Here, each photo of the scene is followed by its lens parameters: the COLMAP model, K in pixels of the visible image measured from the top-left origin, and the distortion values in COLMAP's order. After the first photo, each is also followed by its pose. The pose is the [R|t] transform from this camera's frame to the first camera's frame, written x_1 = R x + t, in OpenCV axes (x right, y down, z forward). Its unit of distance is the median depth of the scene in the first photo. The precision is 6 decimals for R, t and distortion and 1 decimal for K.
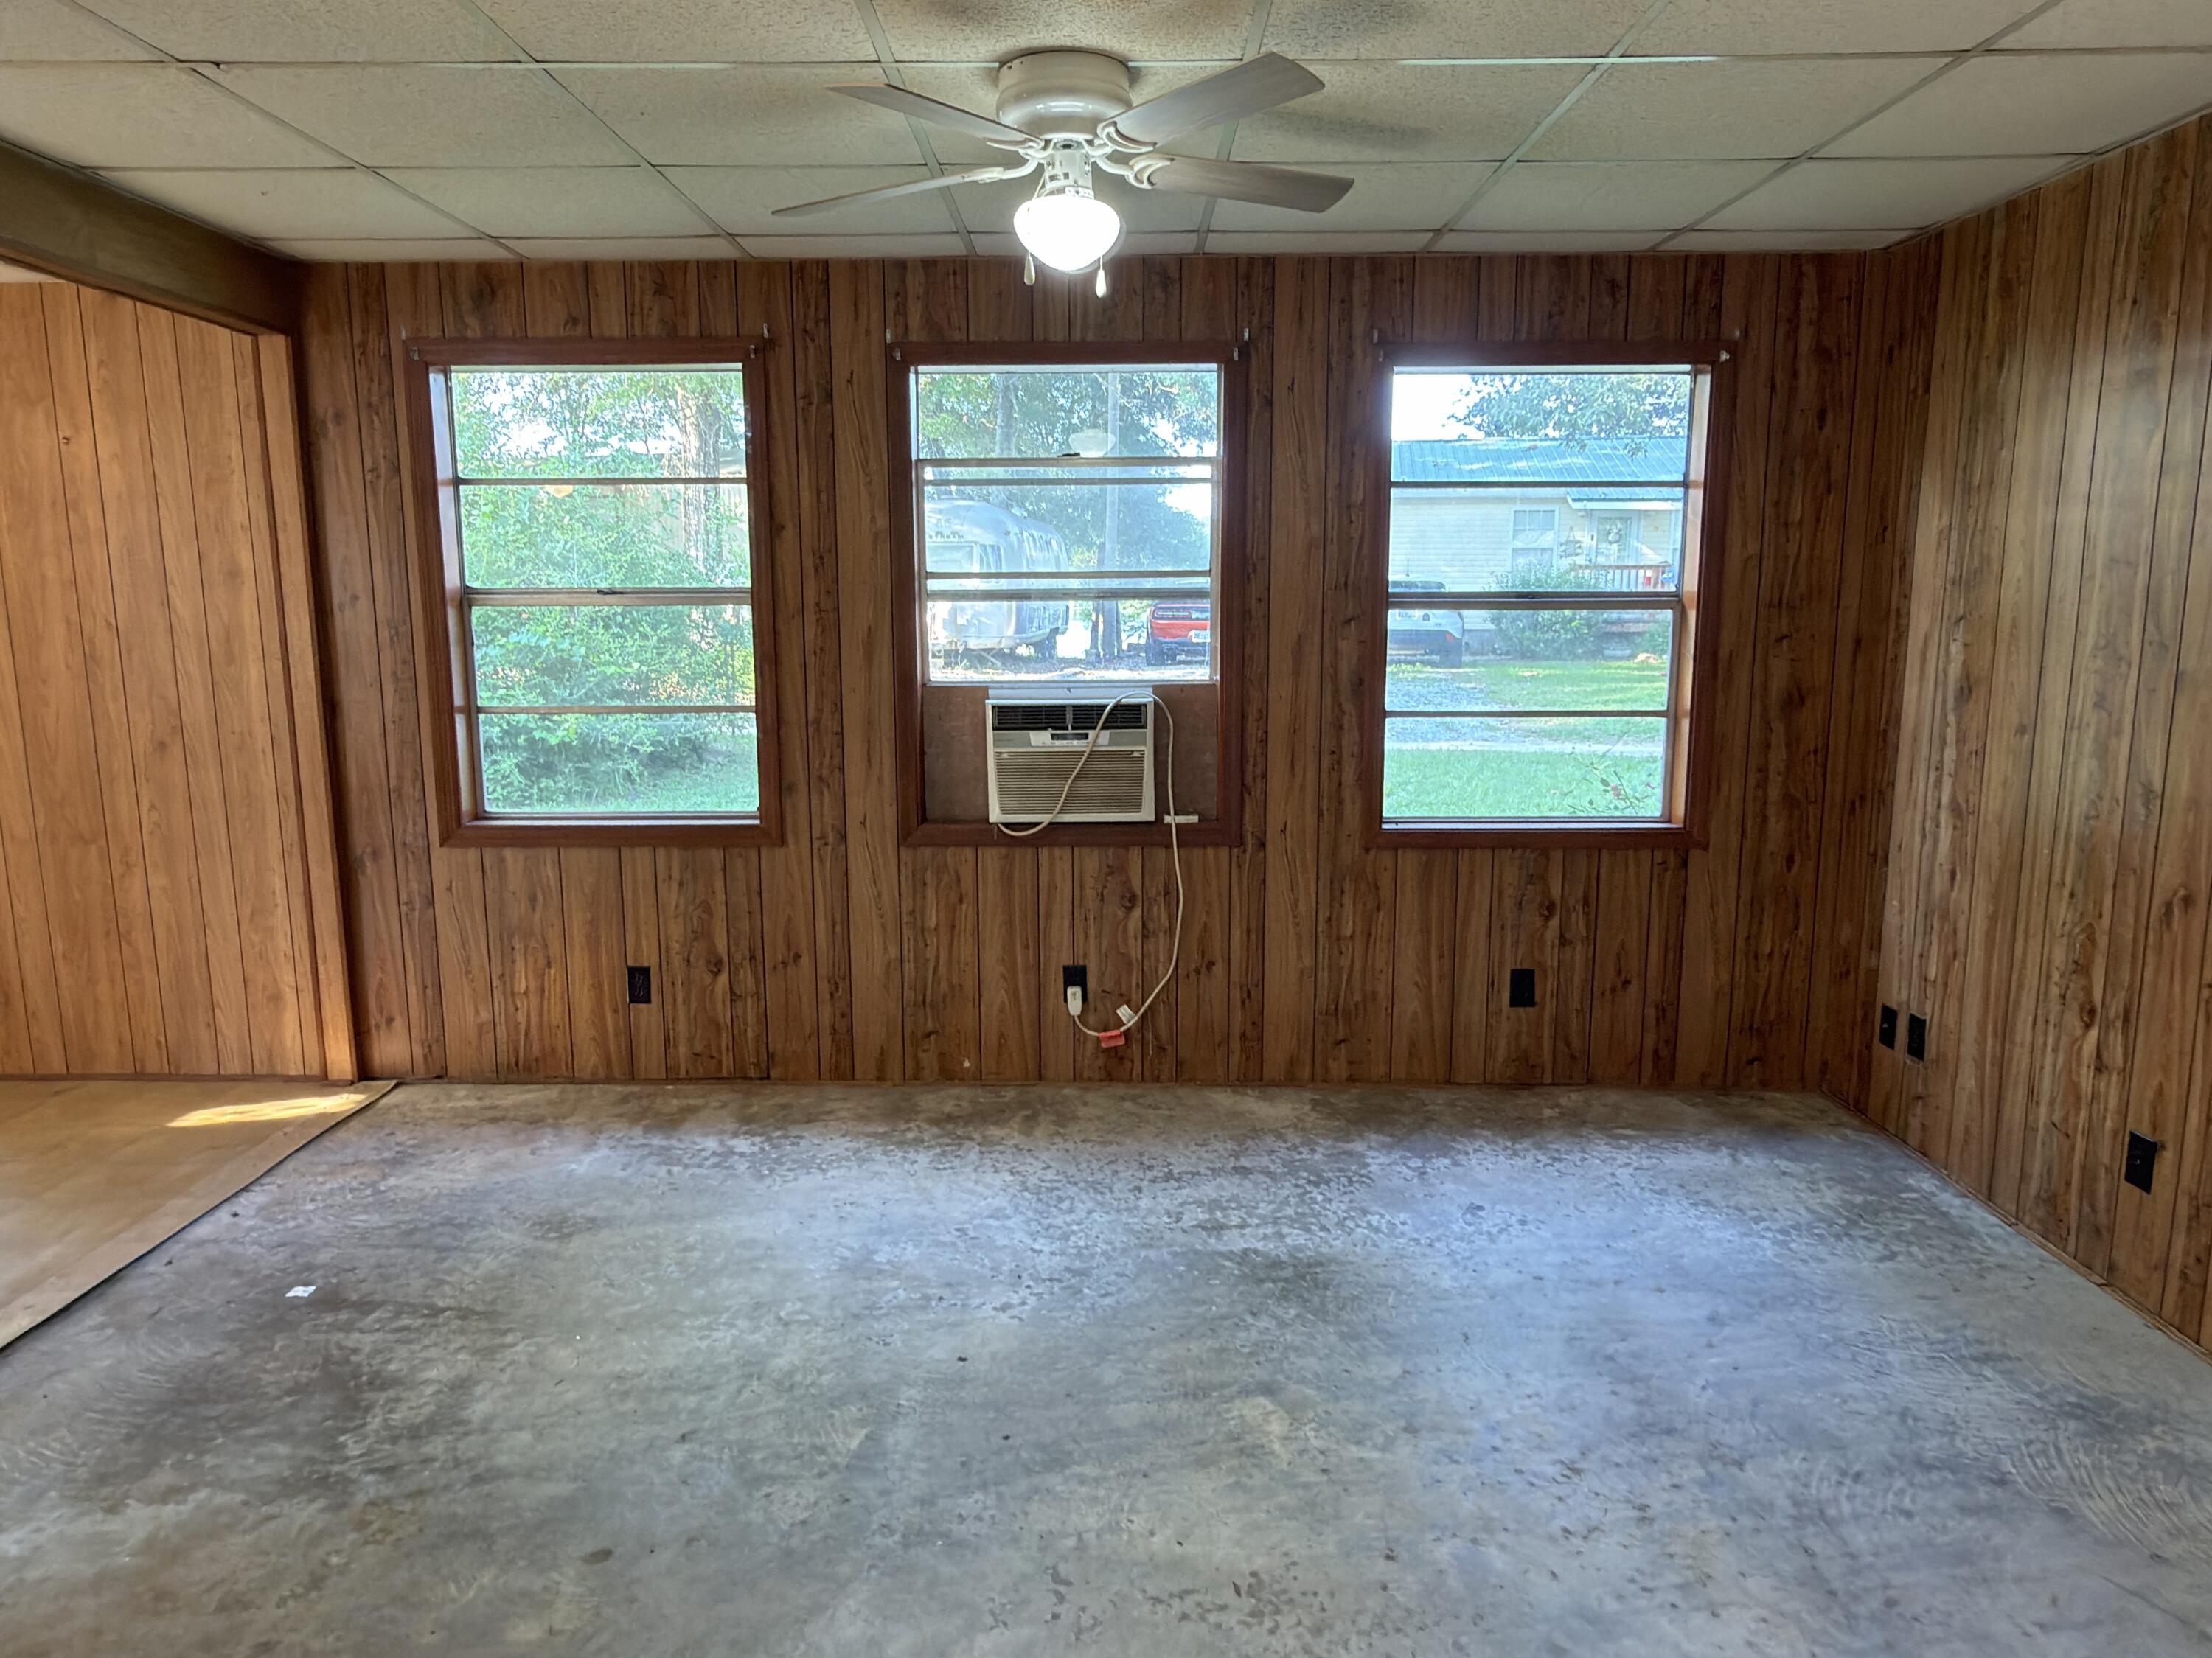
lens RADIAL K [[1410.3, 0, 1104.7], [0, 1410.3, 820.6], [0, 0, 1]] dist [-0.001006, 0.003488]
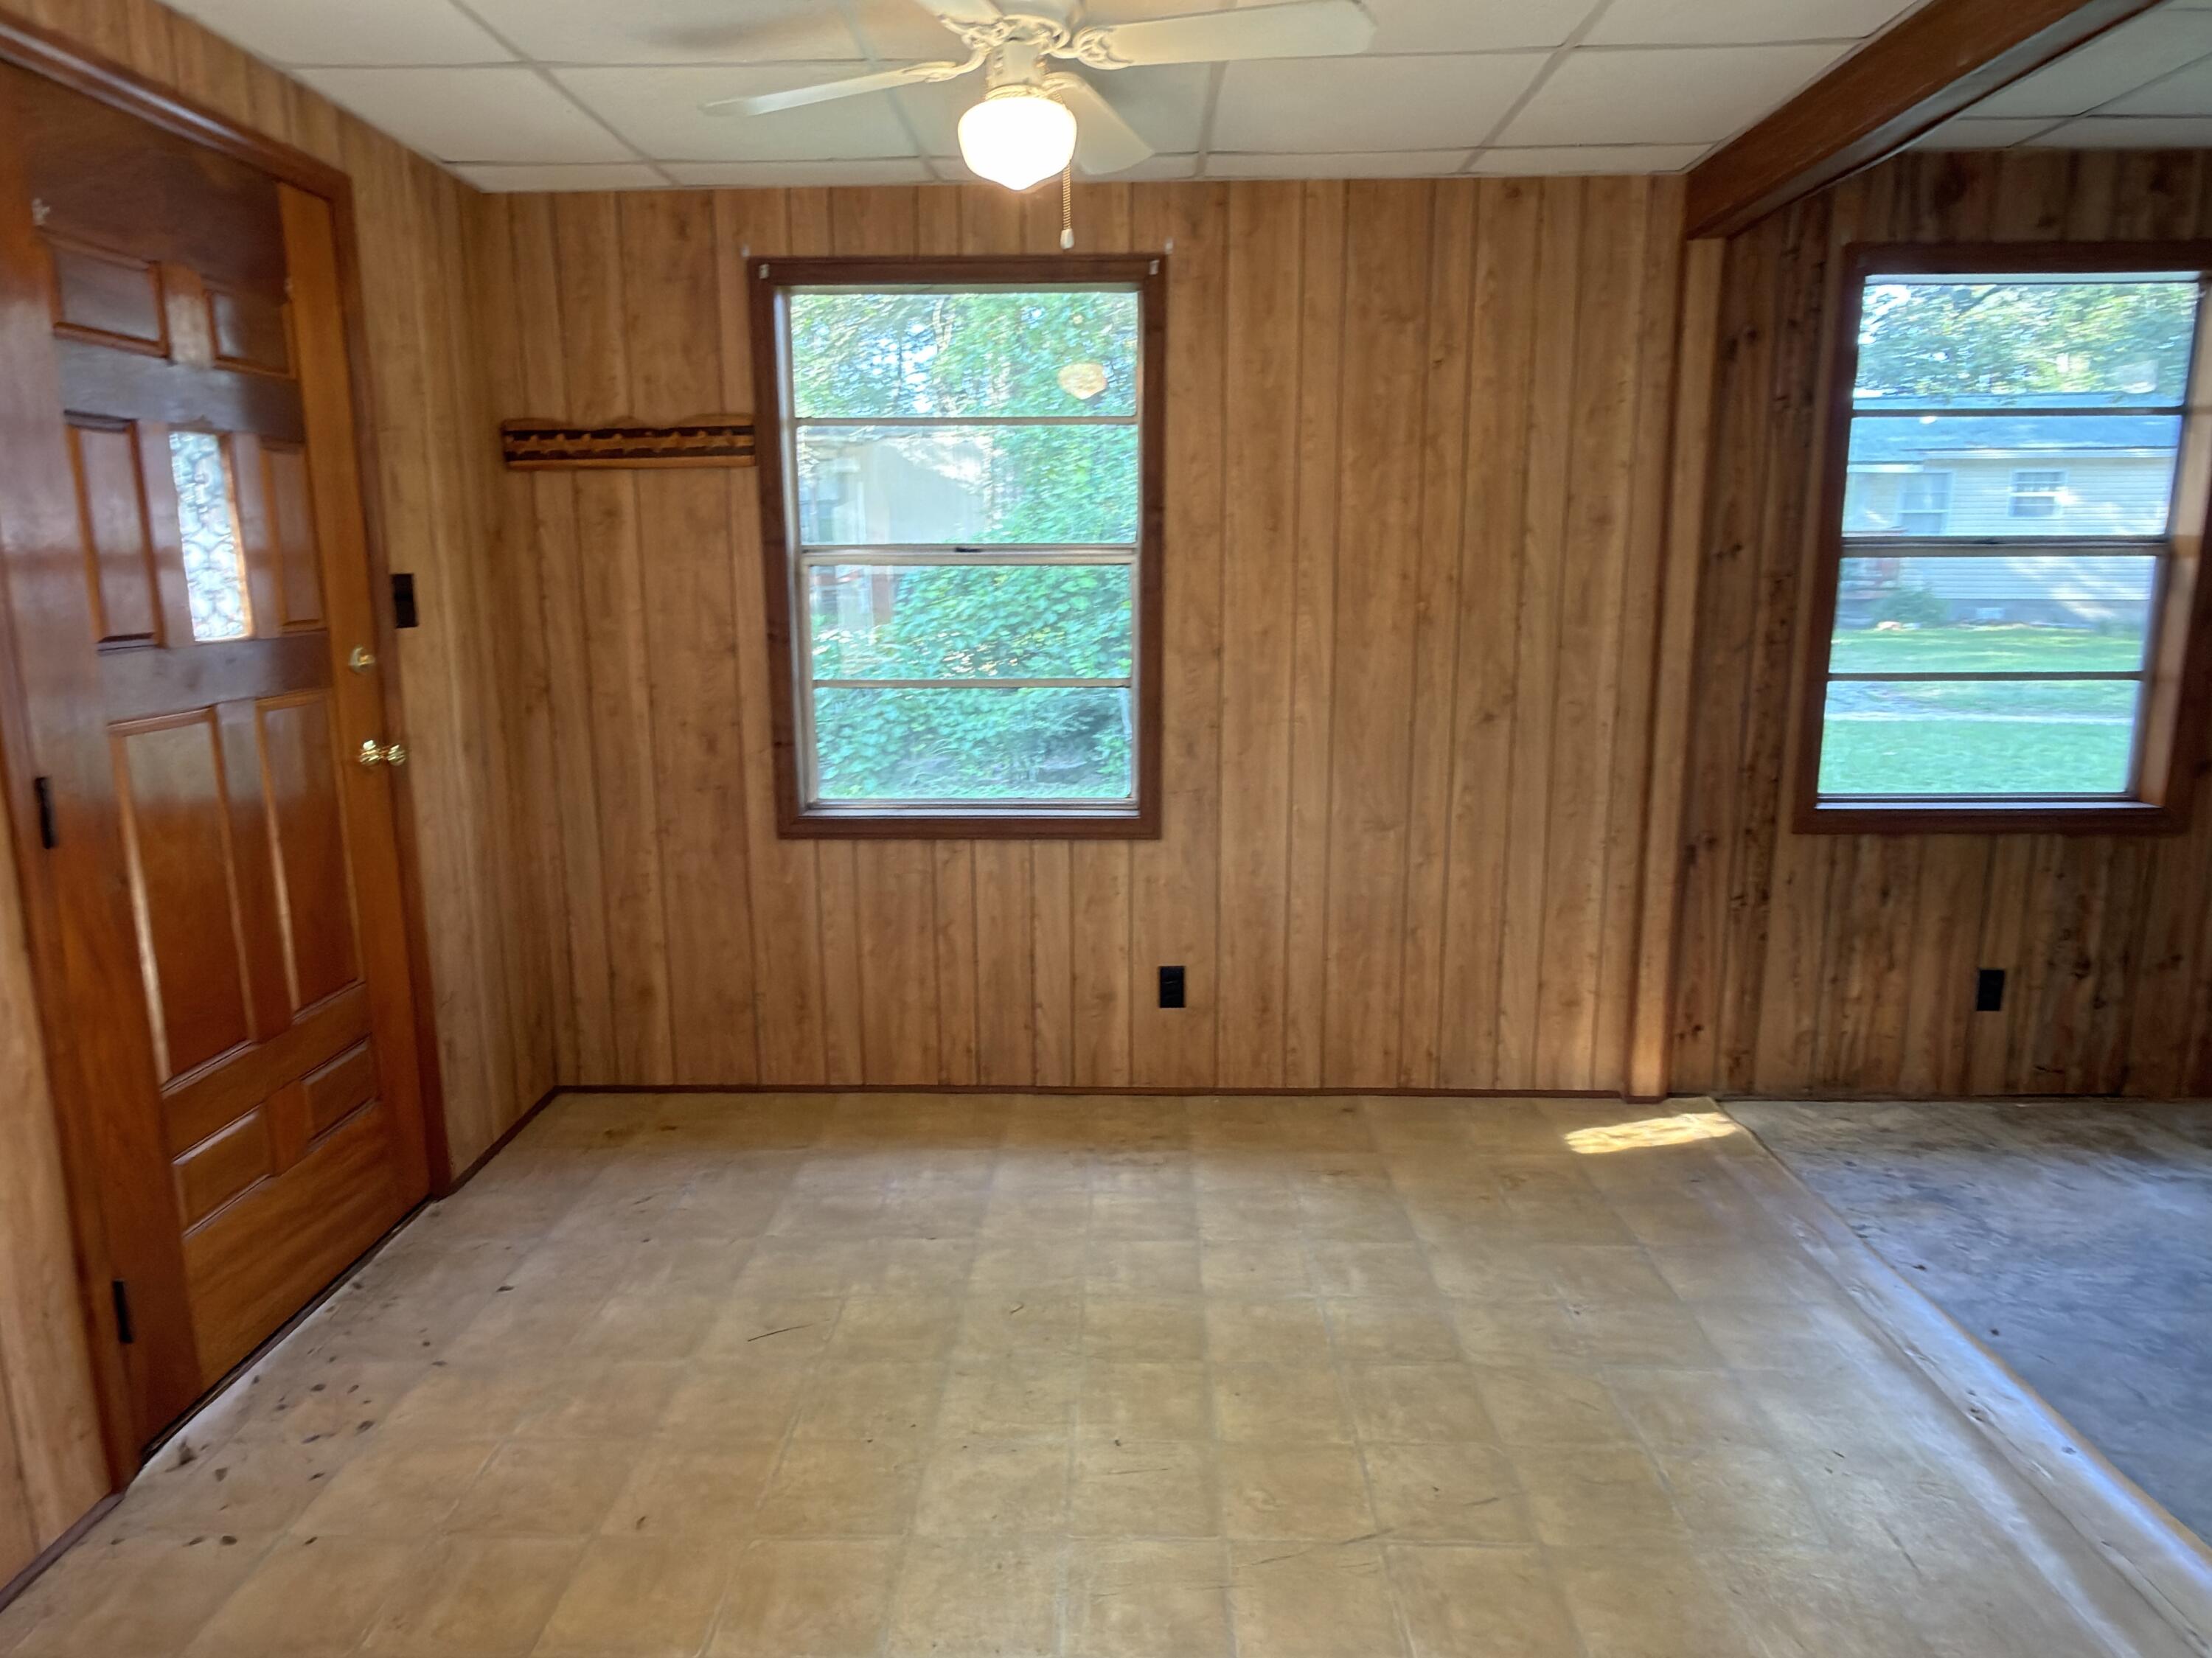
lens RADIAL K [[1406.5, 0, 1106.2], [0, 1406.5, 841.2], [0, 0, 1]] dist [-0.001298, 0.000489]
pose [[0.999963, 0.001009, -0.008498, -0.907359], [-0.000704, 0.999361, 0.035749, -0.007895], [0.008528, -0.035742, 0.999325, 0.124149]]
